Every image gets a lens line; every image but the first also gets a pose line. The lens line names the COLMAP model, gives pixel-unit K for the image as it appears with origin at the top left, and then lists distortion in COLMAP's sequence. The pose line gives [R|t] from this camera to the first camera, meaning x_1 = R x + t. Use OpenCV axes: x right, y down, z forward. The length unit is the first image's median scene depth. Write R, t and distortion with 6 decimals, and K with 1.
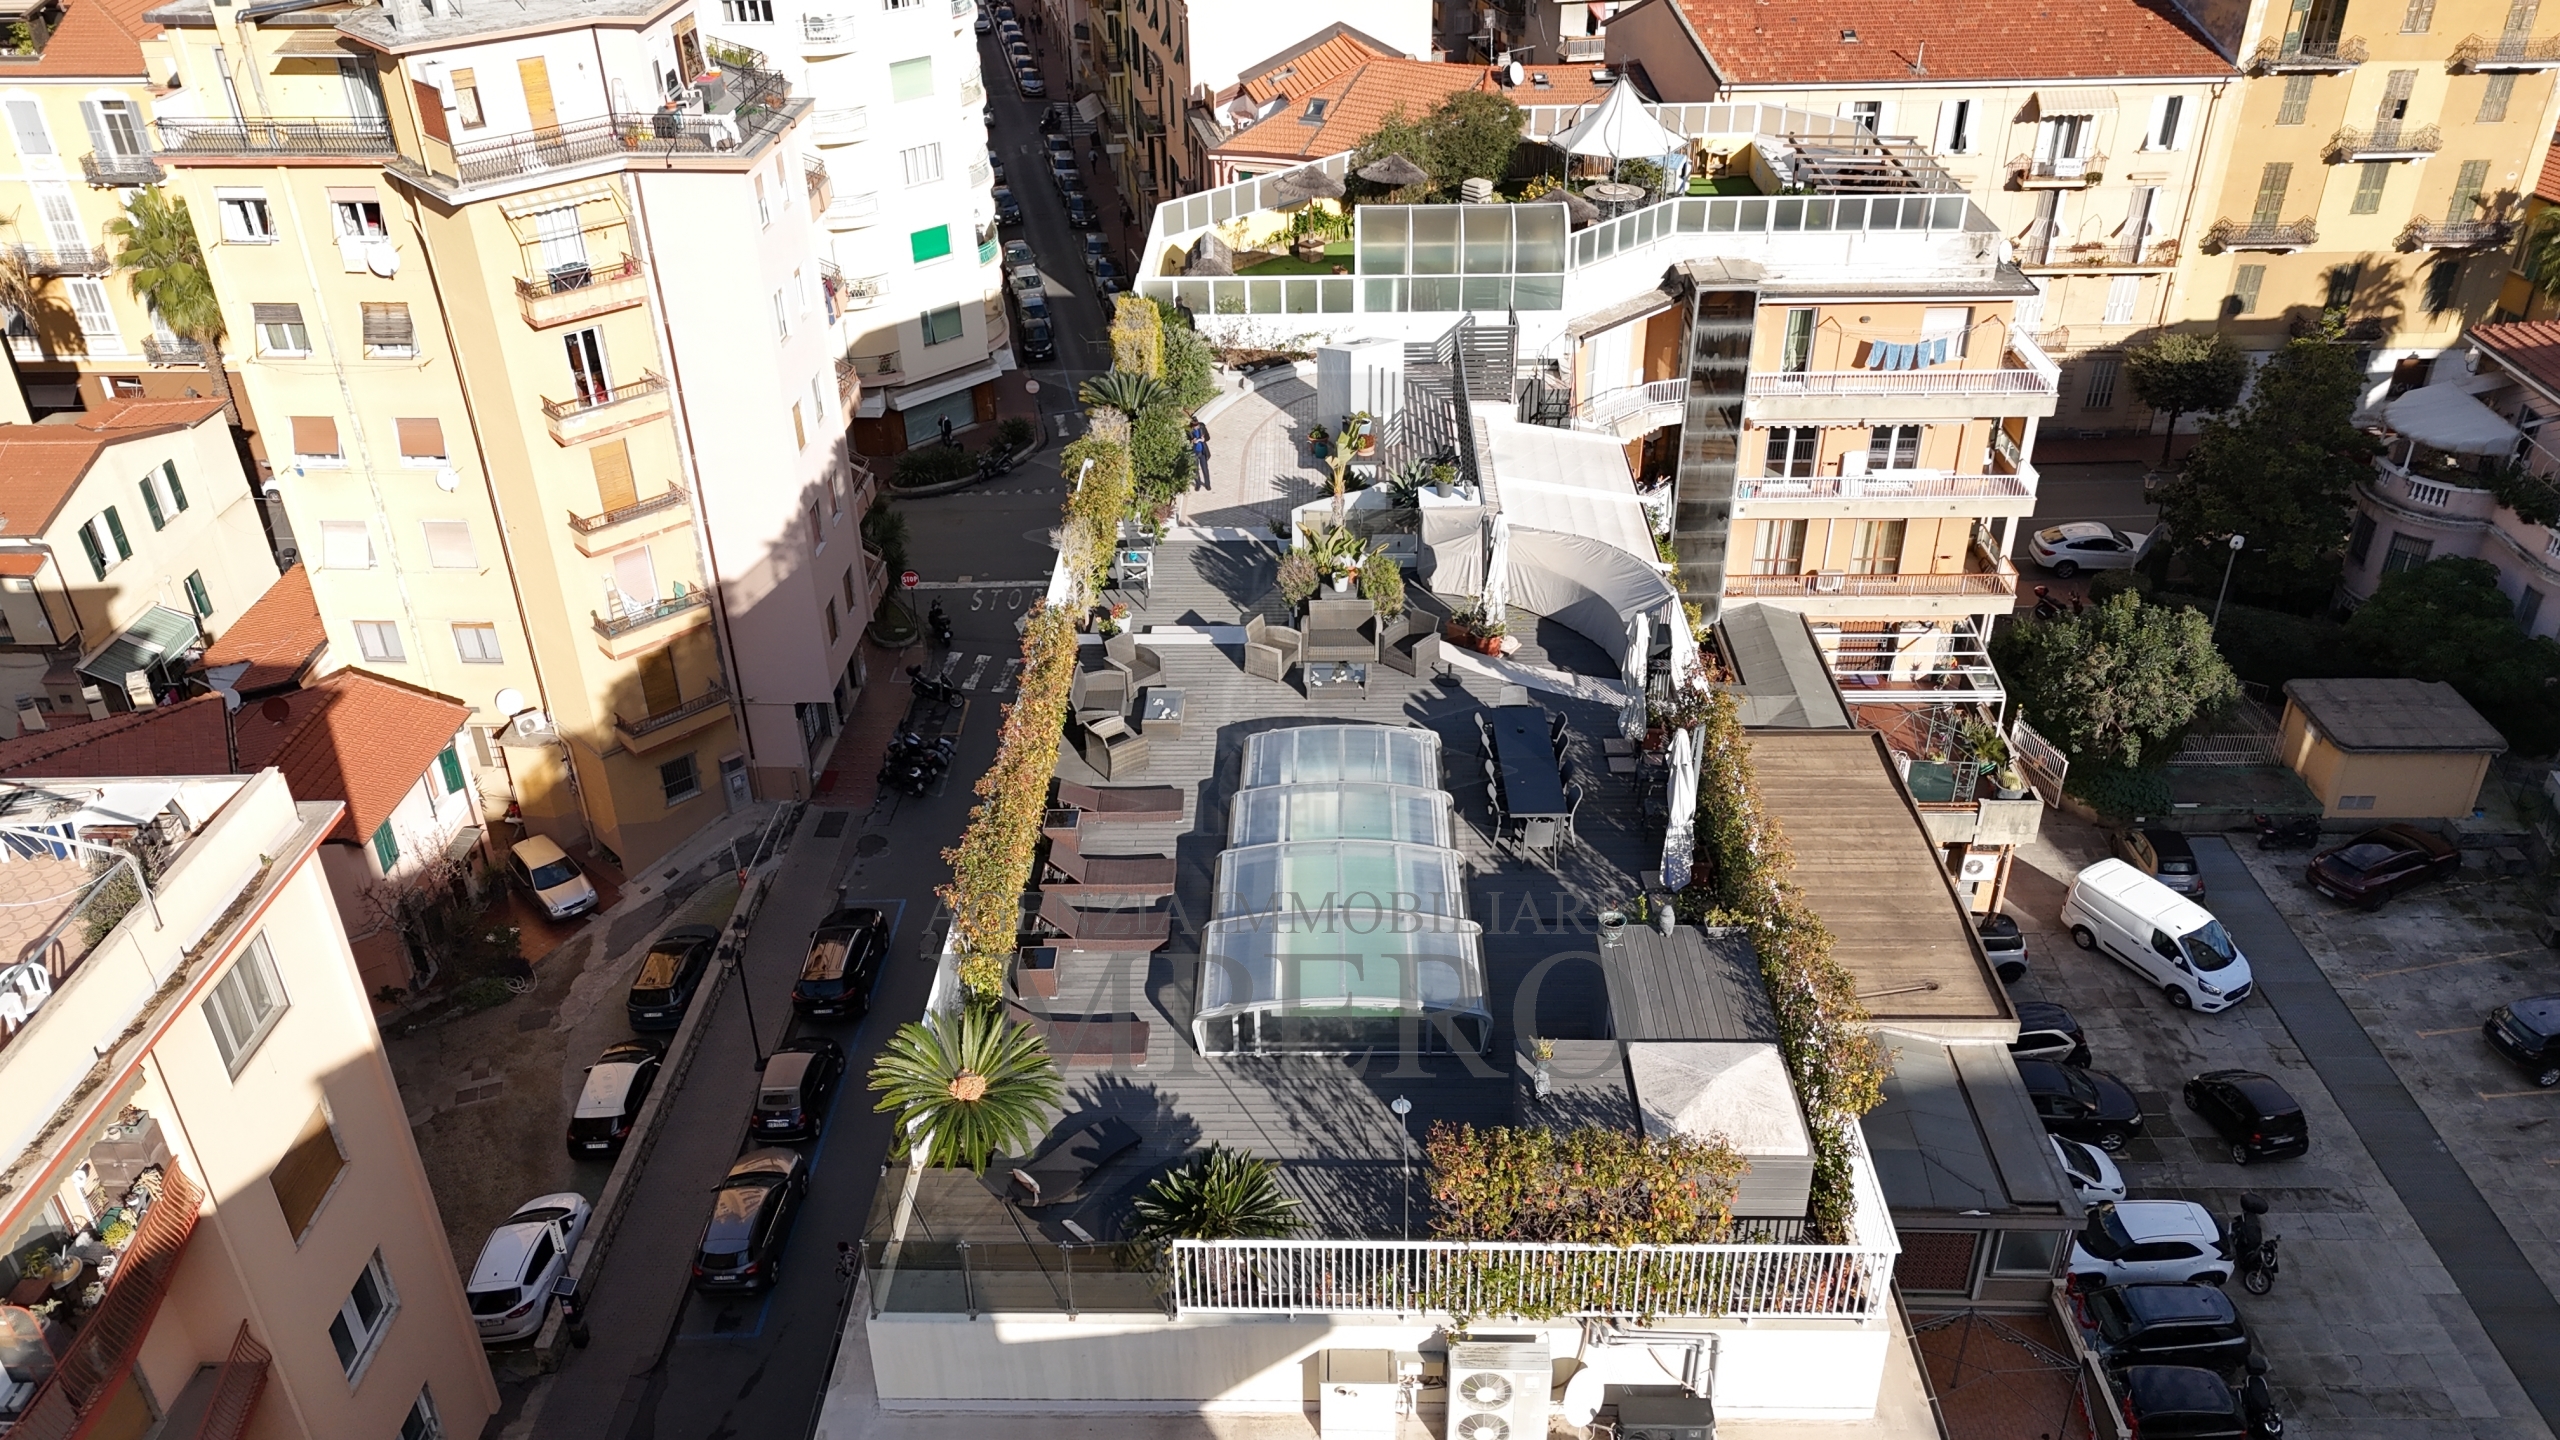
lens RADIAL K [[1885.5, 0, 1290.4], [0, 1885.5, 710.6], [0, 0, 1]] dist [0.051546, -0.044903]
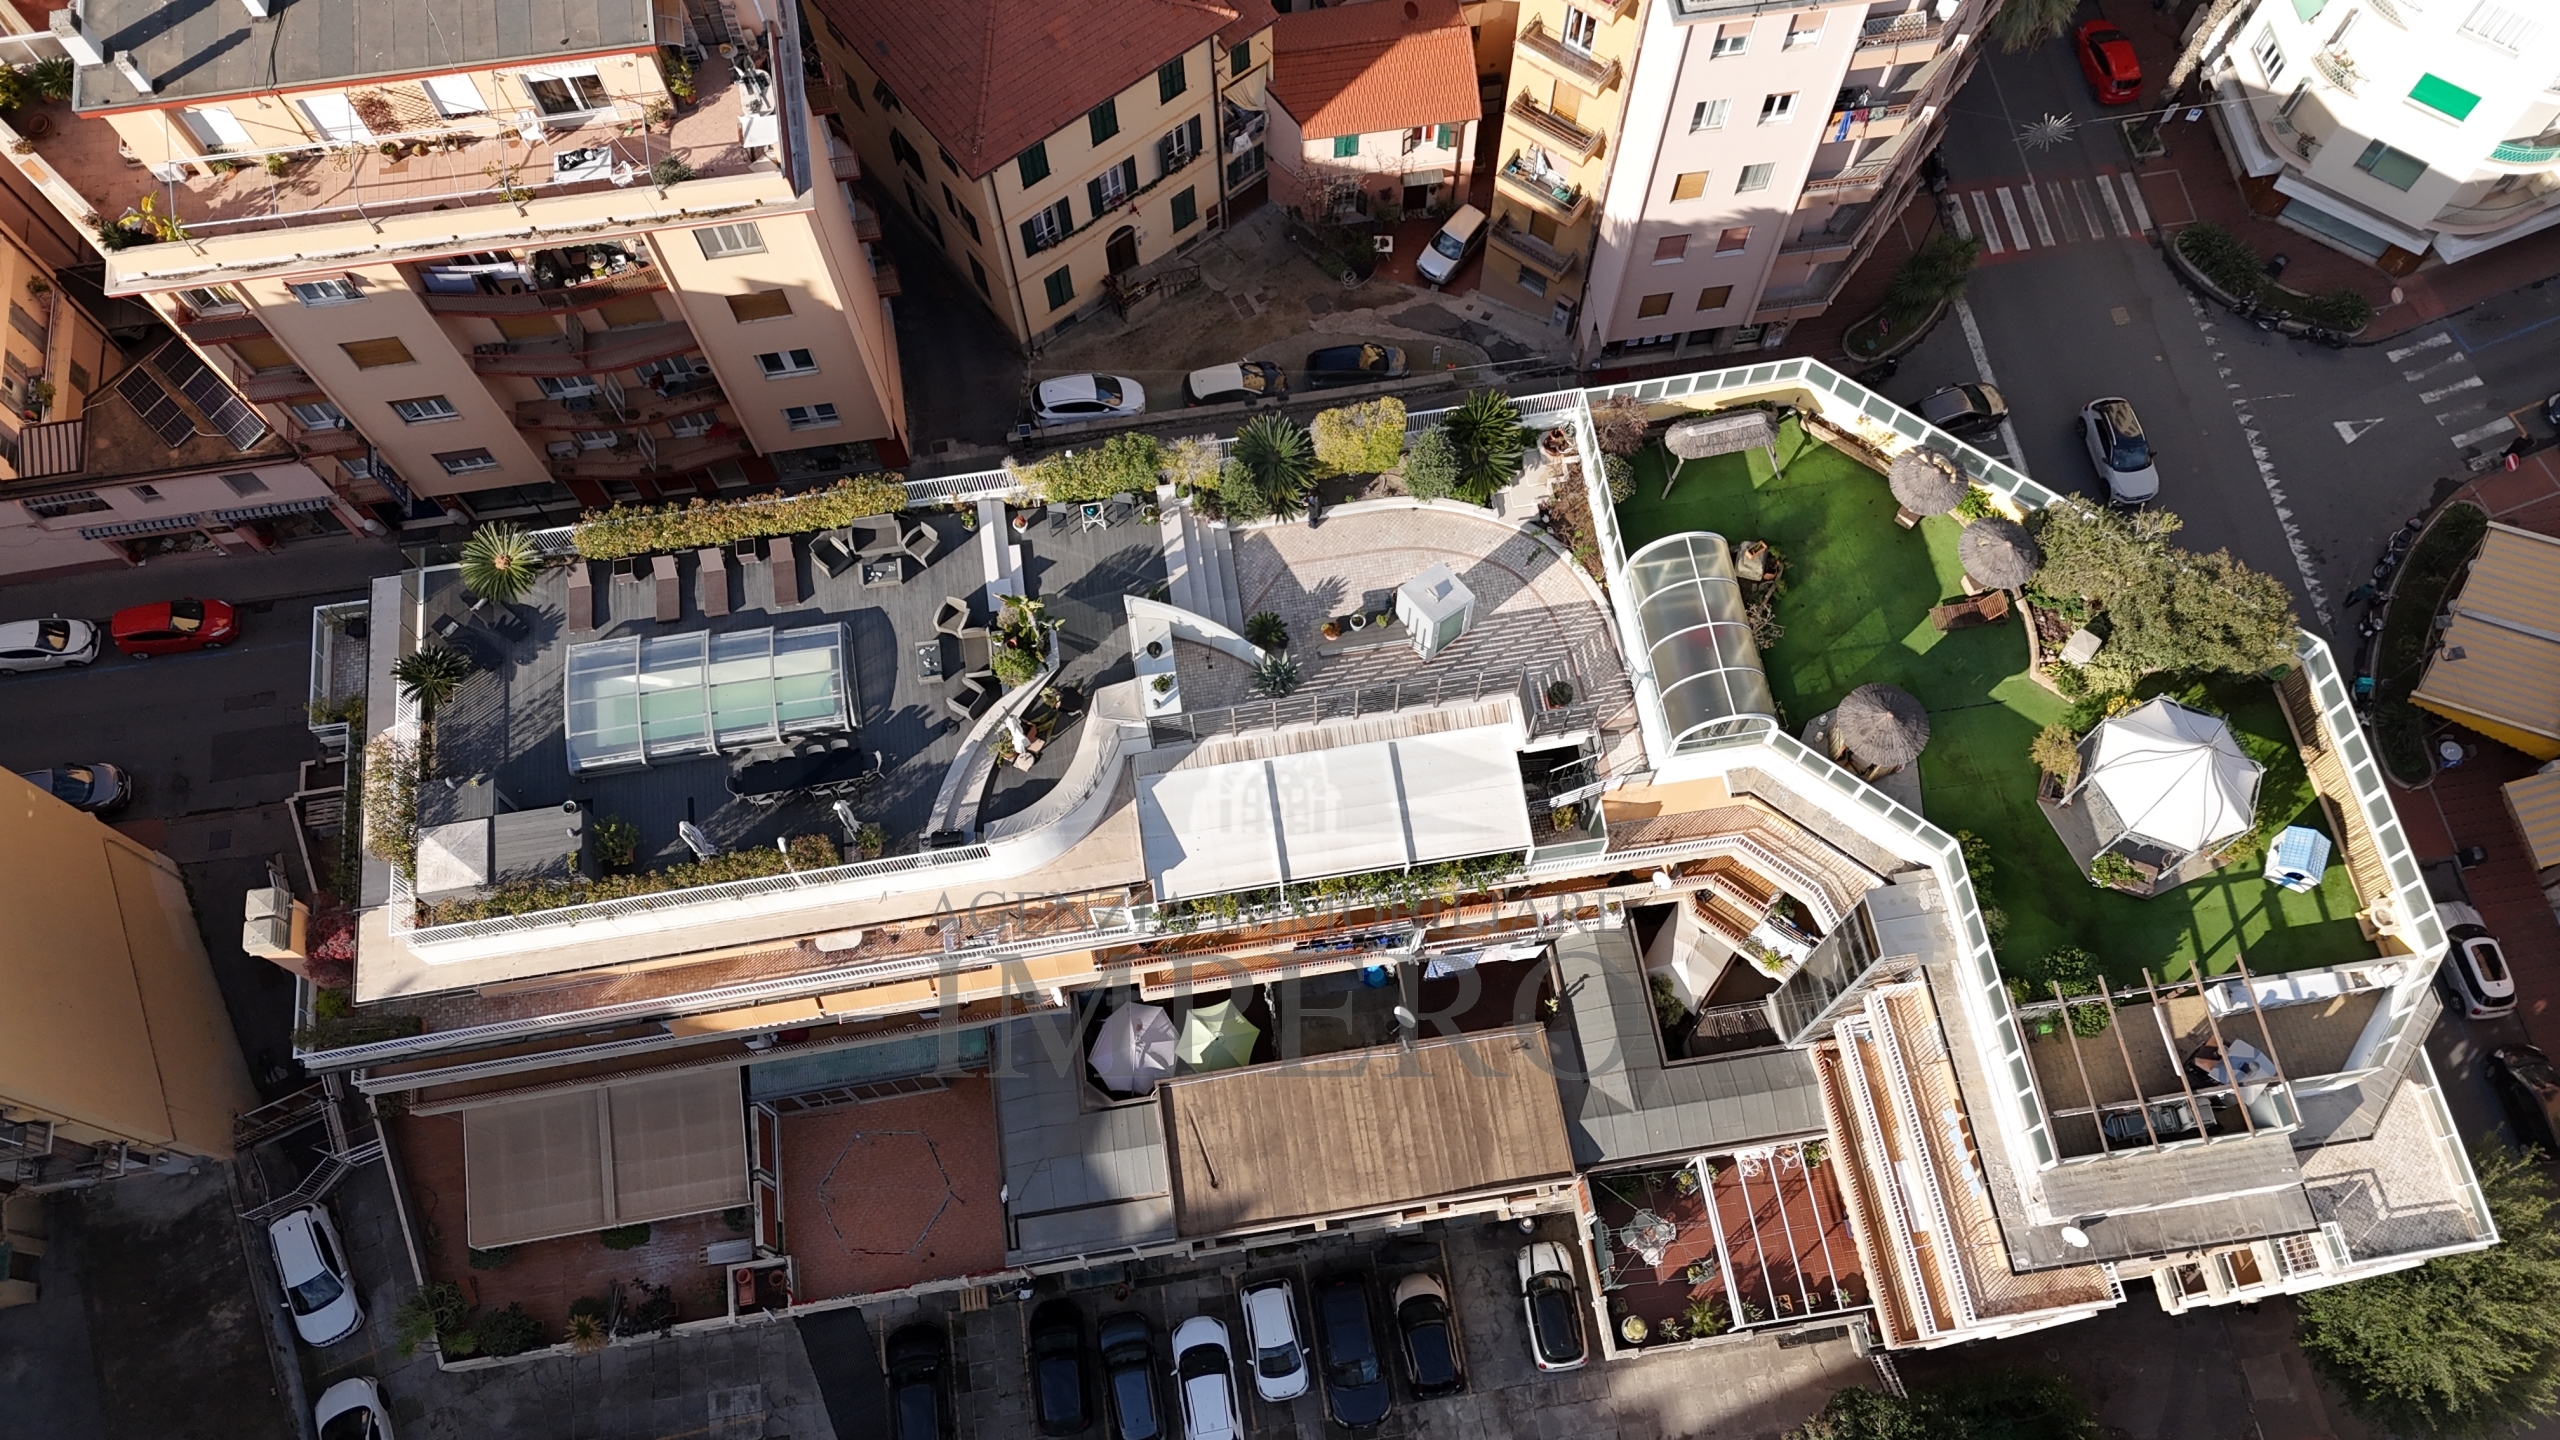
lens RADIAL K [[1885.5, 0, 1286.0], [0, 1885.5, 730.5], [0, 0, 1]] dist [0.051546, -0.044903]
pose [[0.172666, 0.914321, -0.366337, 0.424071], [-0.495474, 0.402067, 0.769966, -0.810444], [0.851288, 0.048564, 0.522446, 0.252043]]
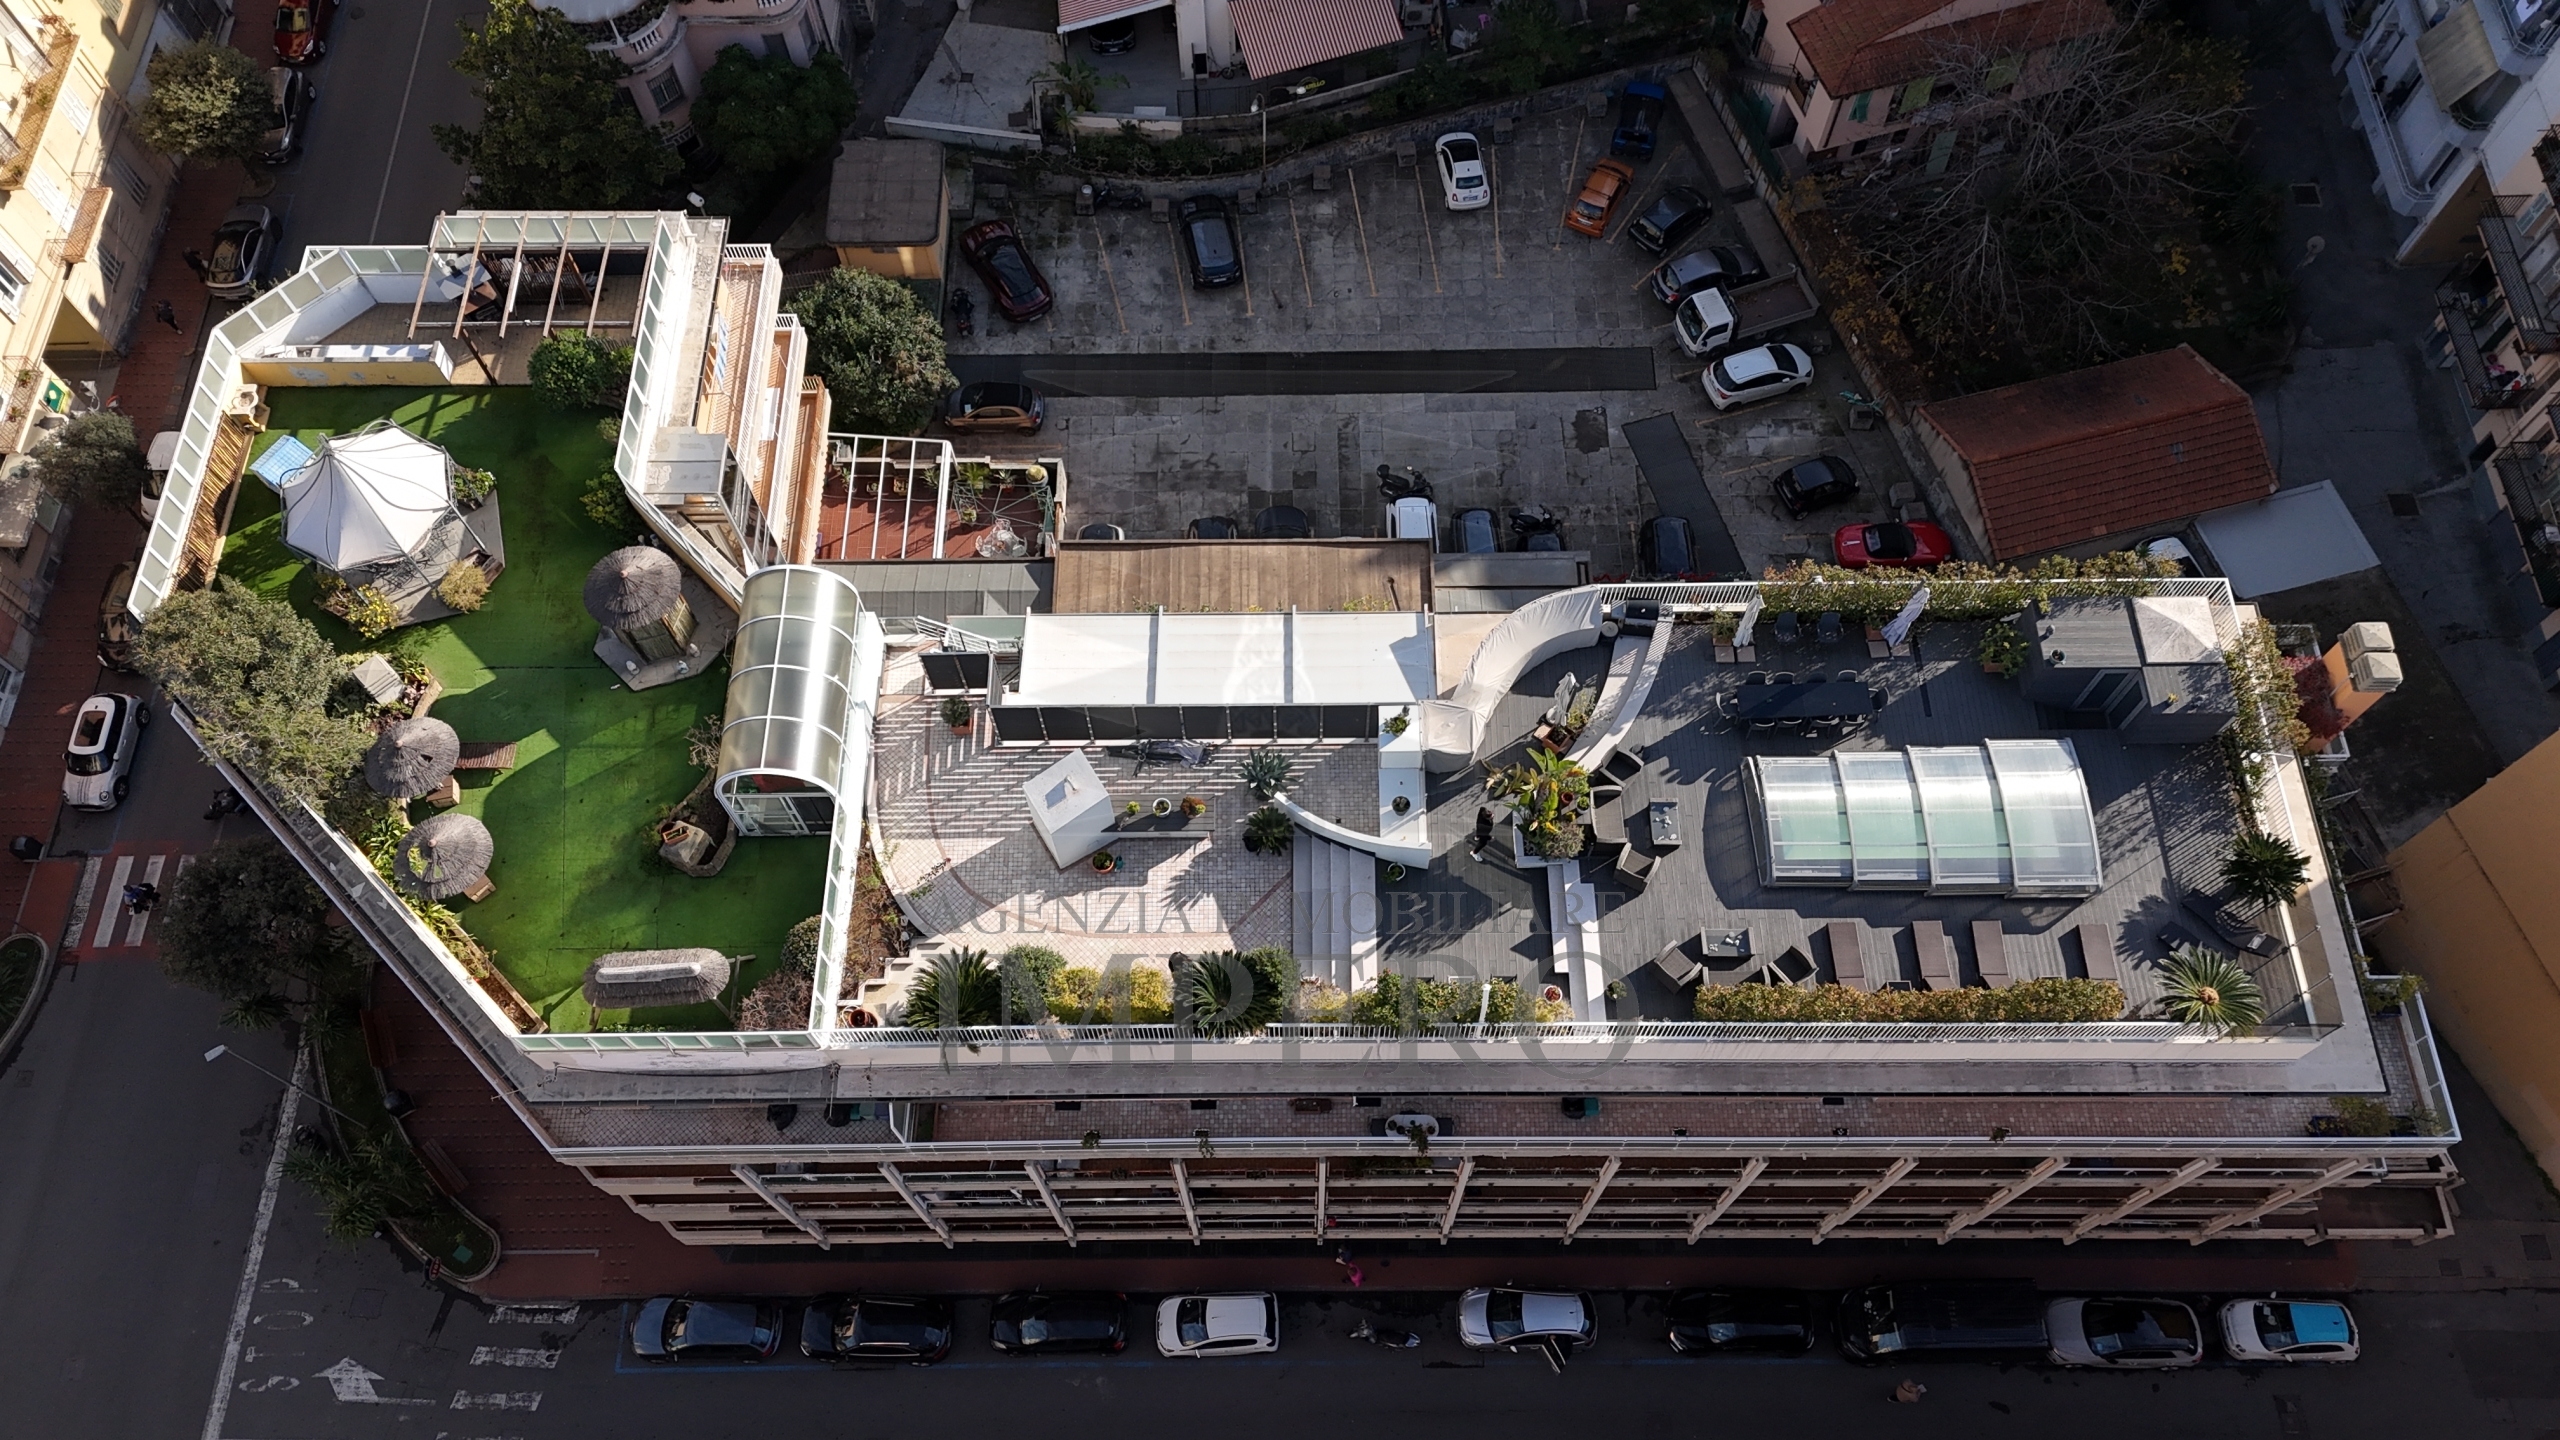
lens RADIAL K [[1885.5, 0, 1296.3], [0, 1885.5, 711.9], [0, 0, 1]] dist [0.051546, -0.044903]
pose [[-0.026863, -0.886881, 0.461217, -0.307778], [0.519144, 0.381909, 0.764614, -0.725297], [-0.854264, 0.259978, 0.450160, 0.351043]]
